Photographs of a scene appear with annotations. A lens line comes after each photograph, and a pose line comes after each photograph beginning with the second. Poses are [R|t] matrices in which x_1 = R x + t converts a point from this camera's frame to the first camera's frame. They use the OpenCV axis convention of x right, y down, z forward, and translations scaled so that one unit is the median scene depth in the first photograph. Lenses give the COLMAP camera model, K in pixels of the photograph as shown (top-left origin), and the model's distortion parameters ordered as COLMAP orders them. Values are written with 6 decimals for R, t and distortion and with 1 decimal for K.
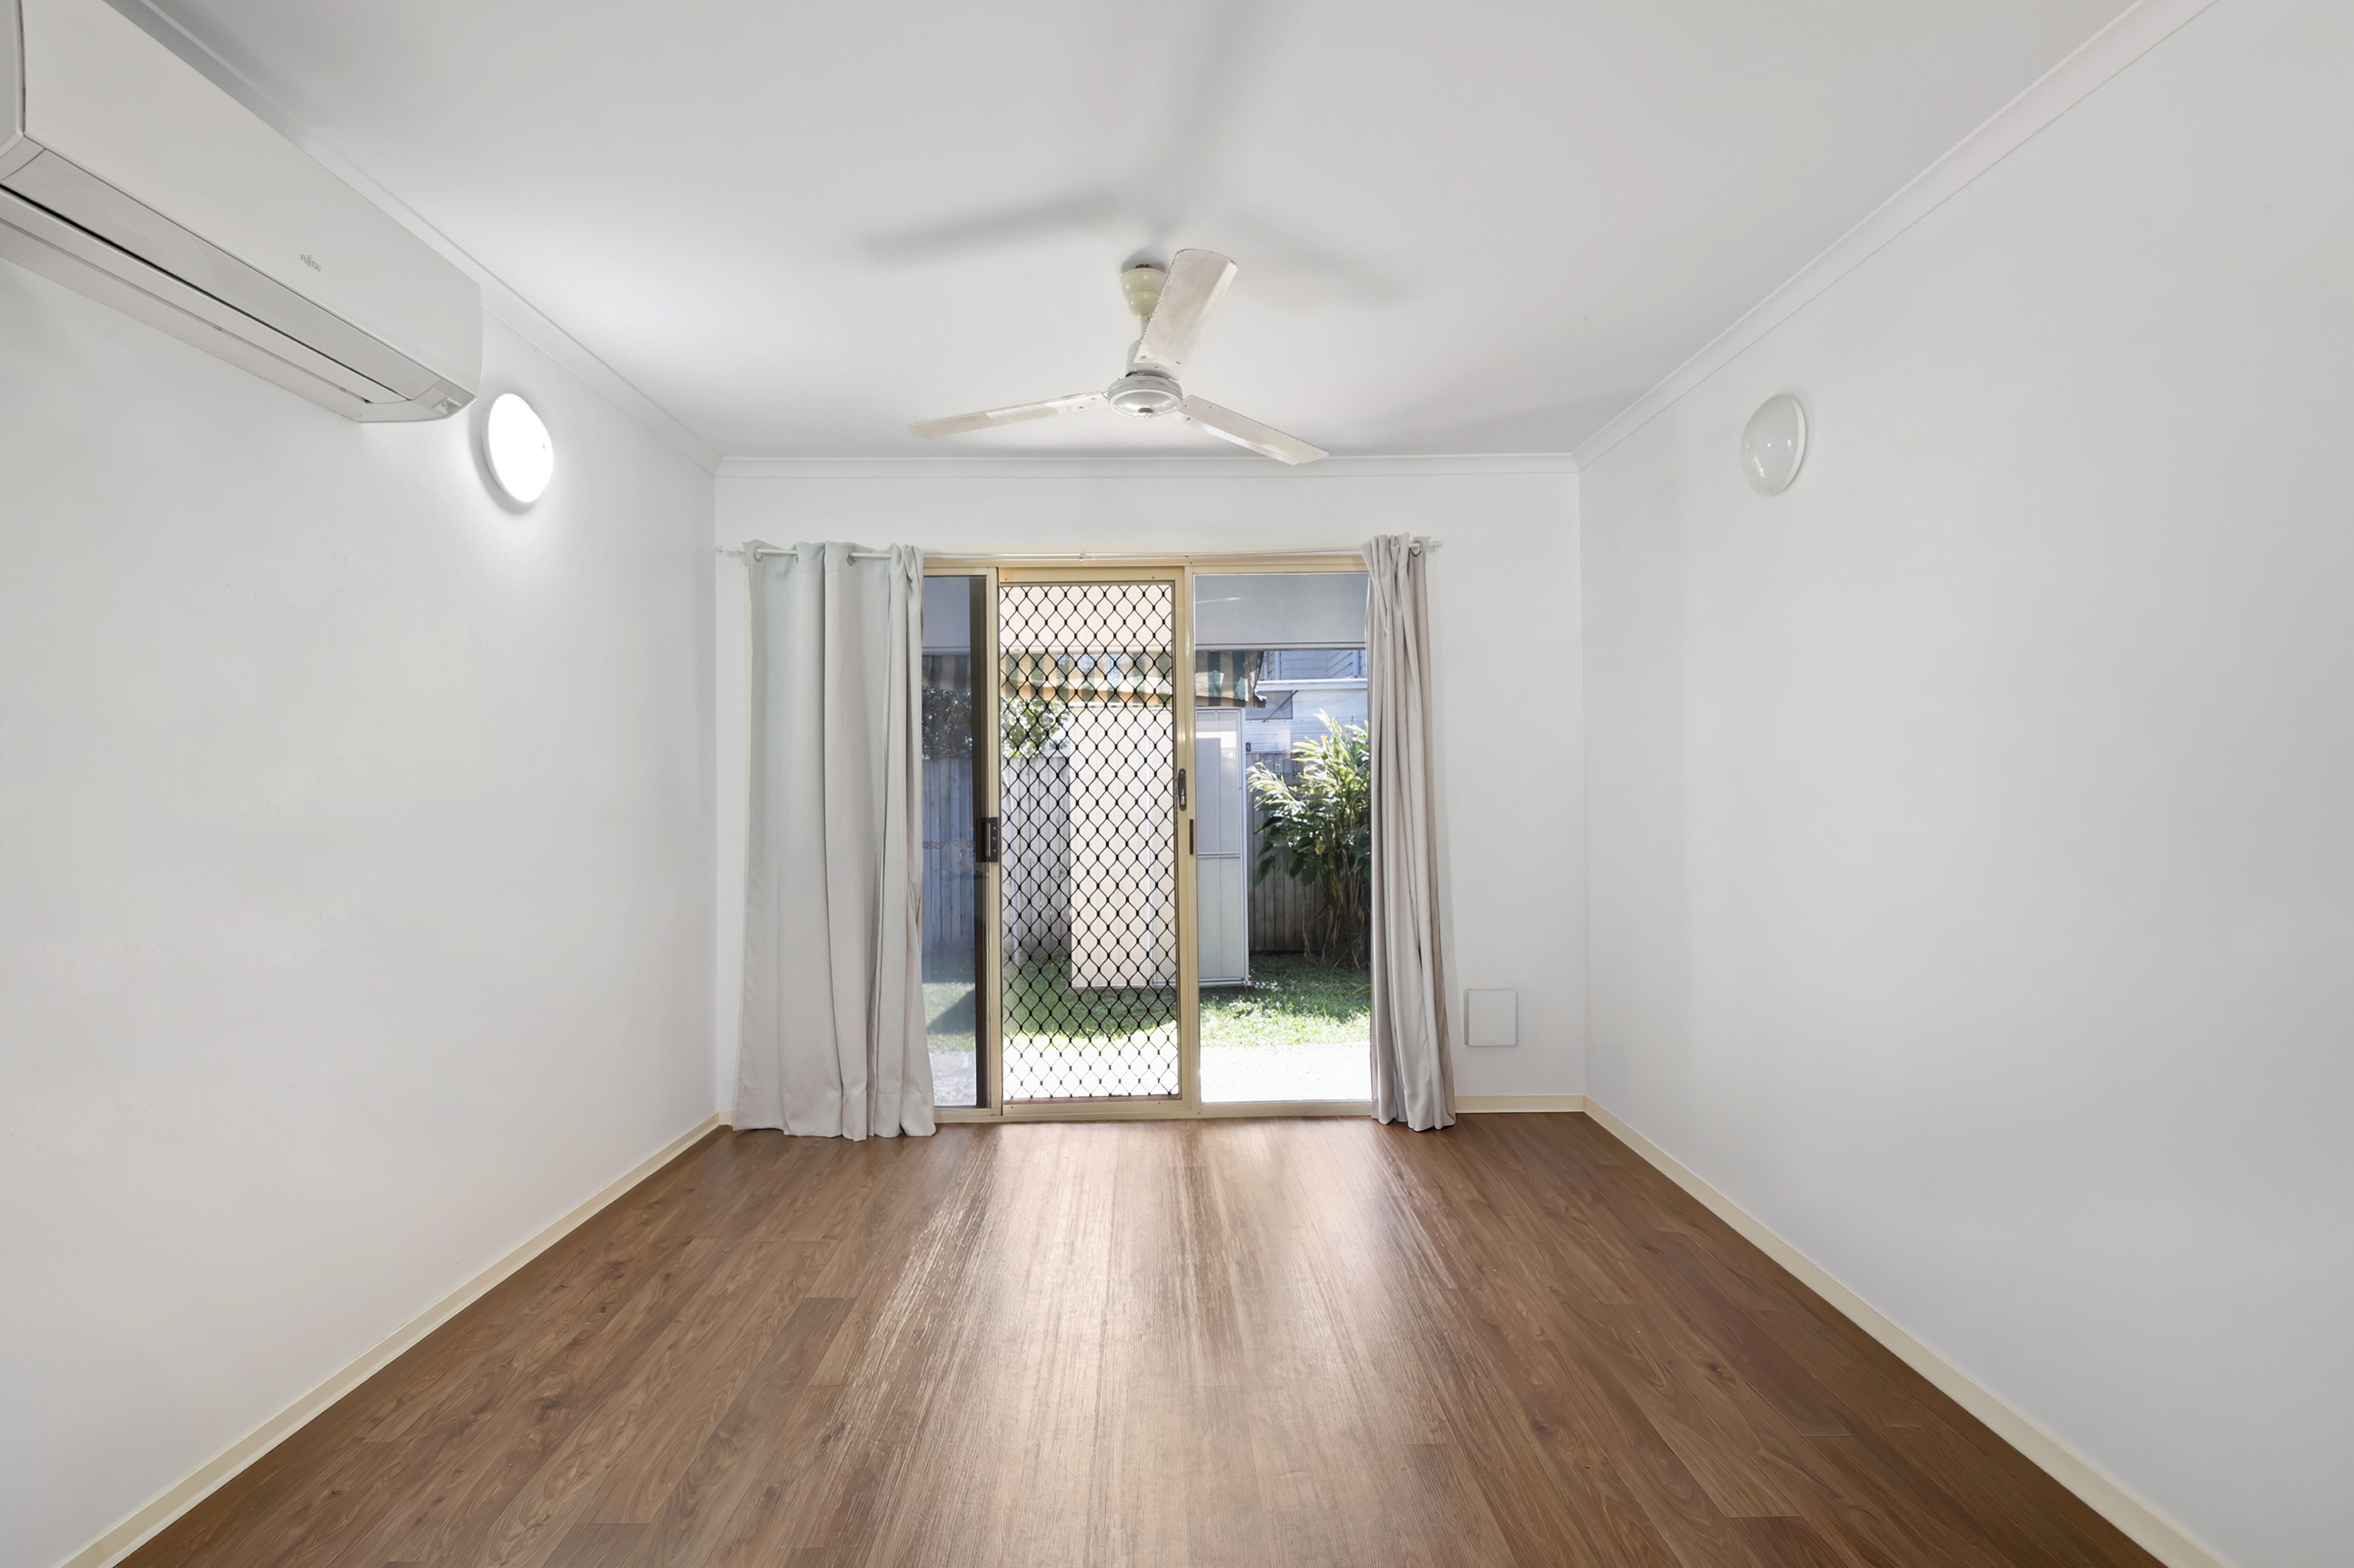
lens RADIAL K [[1051.8, 0, 1177.0], [0, 1051.8, 784.0], [0, 0, 1]] dist [0.002340, 0.000039]
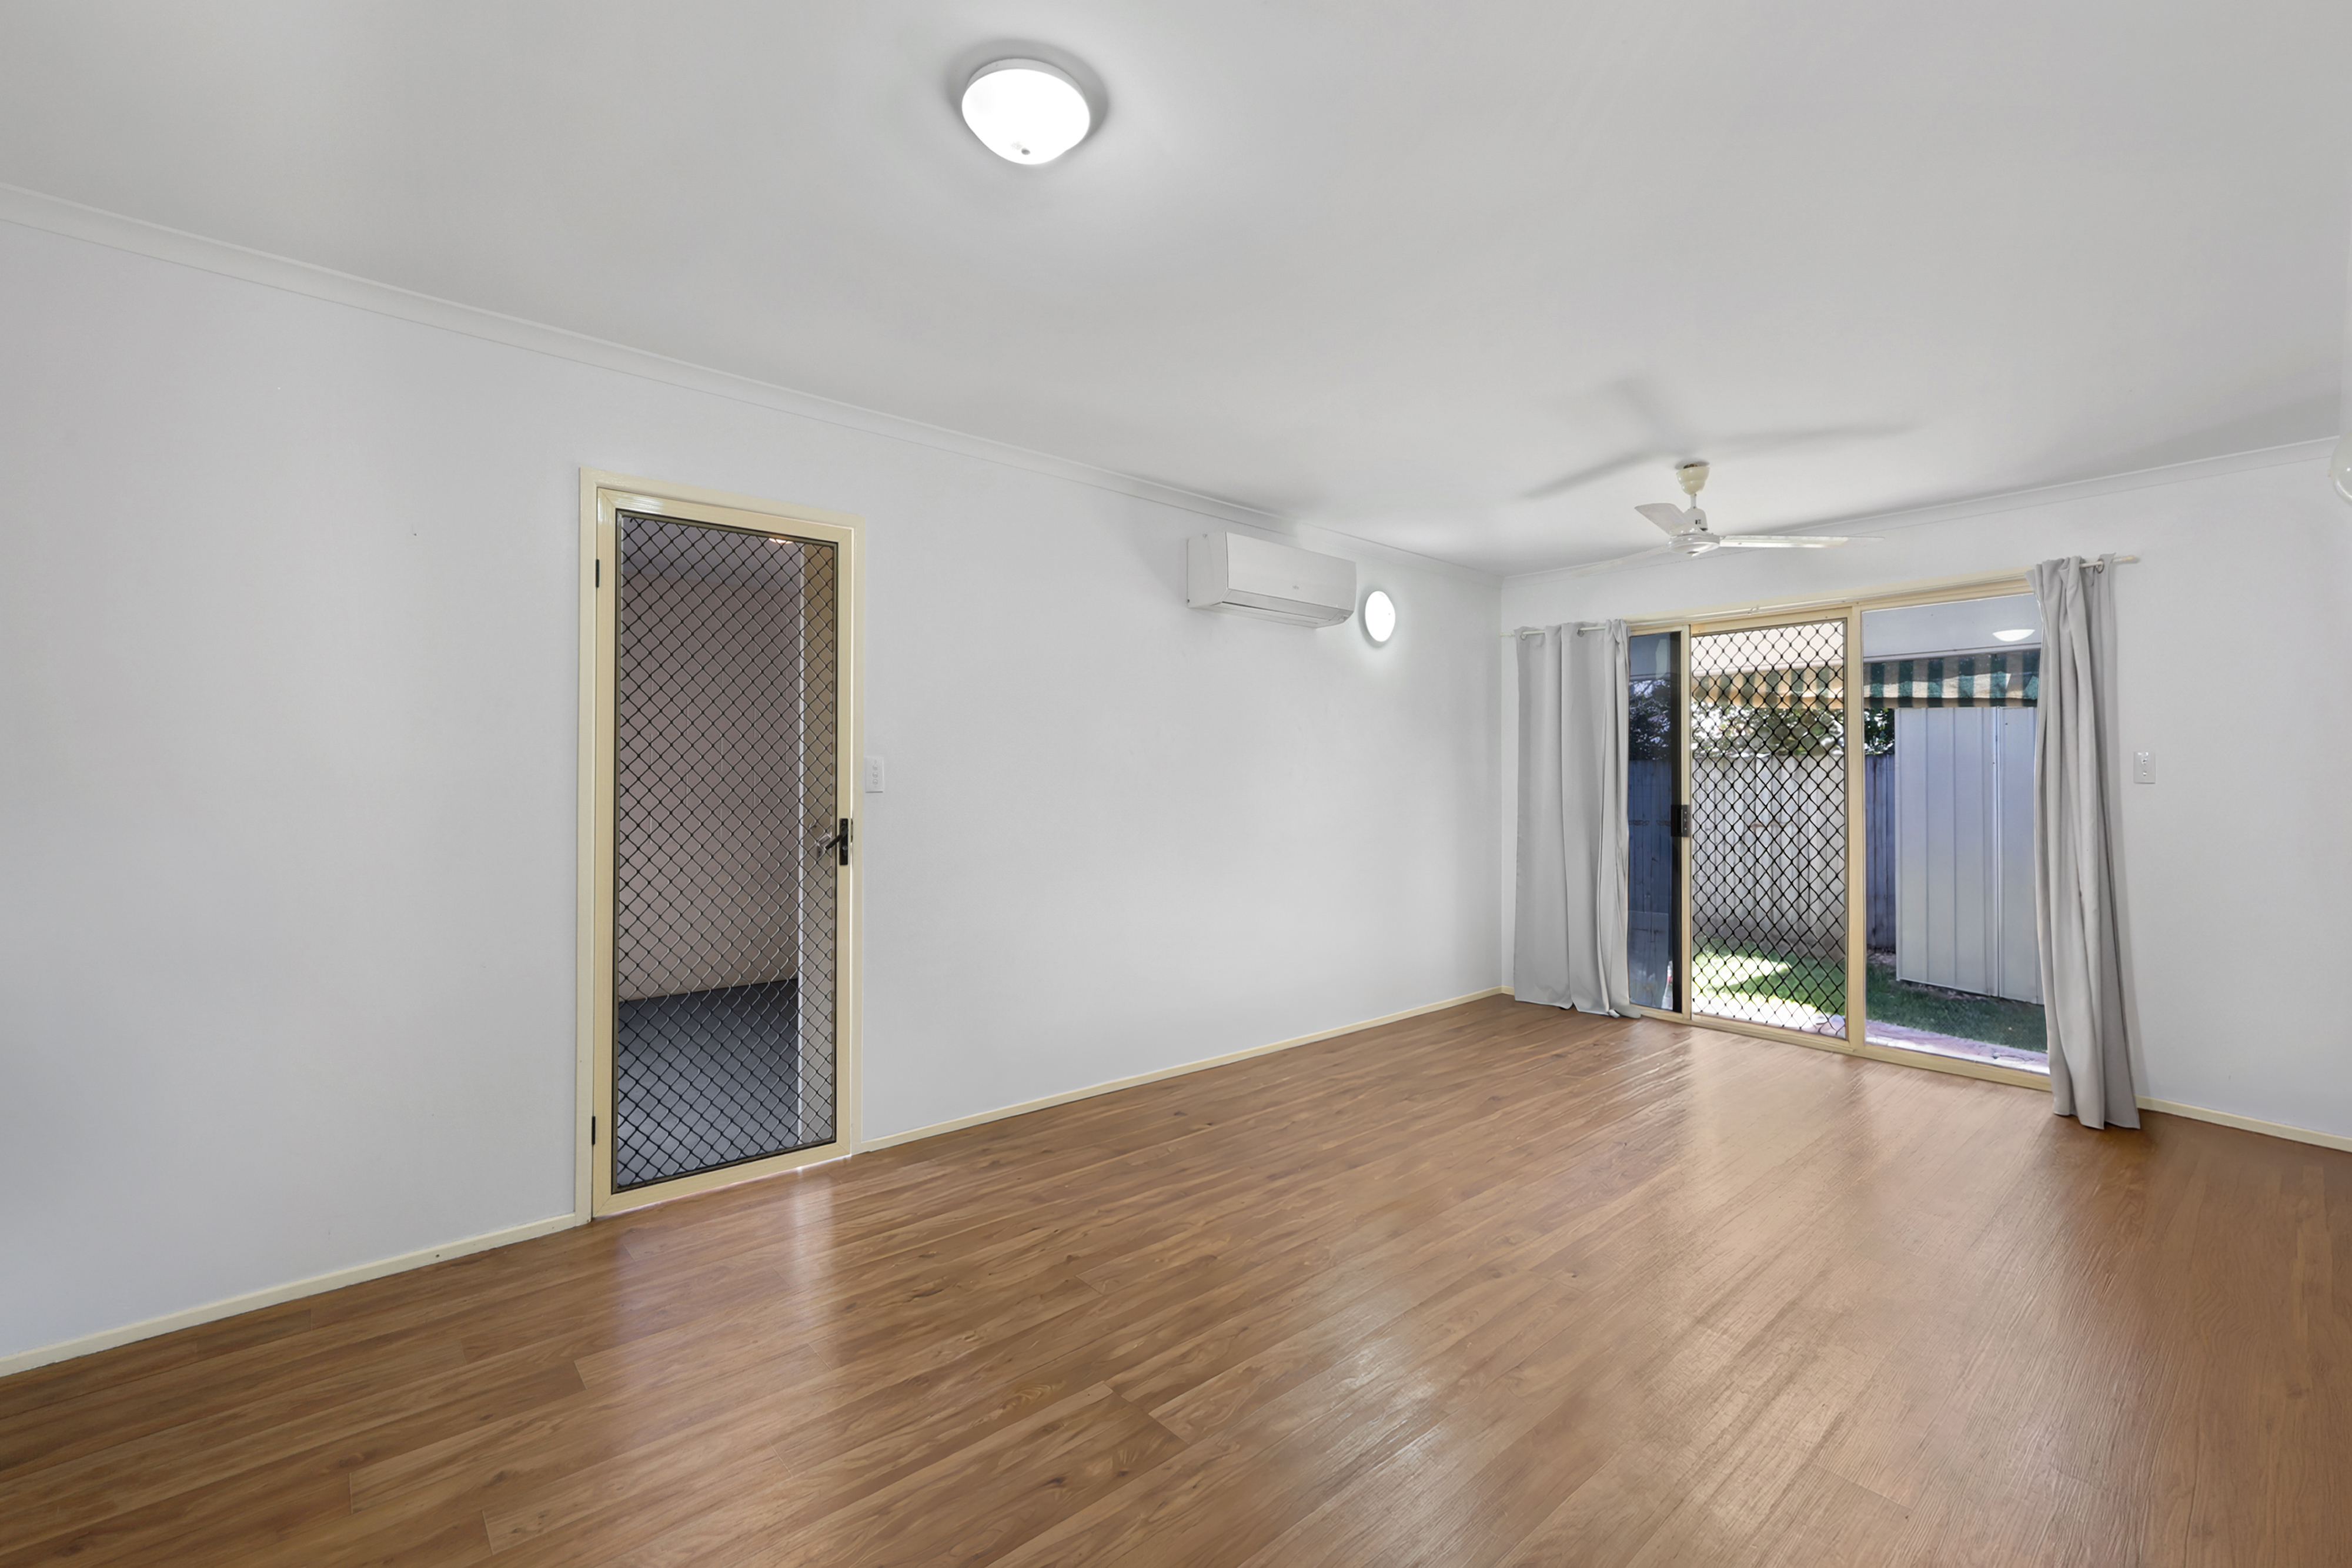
lens RADIAL K [[1051.0, 0, 1176.0], [0, 1051.0, 784.0], [0, 0, 1]] dist [0.002340, 0.000039]
pose [[0.662137, 0.016661, -0.749198, 0.424480], [-0.008012, 0.999853, 0.015155, -0.011498], [0.749340, -0.004032, 0.662173, -0.427243]]
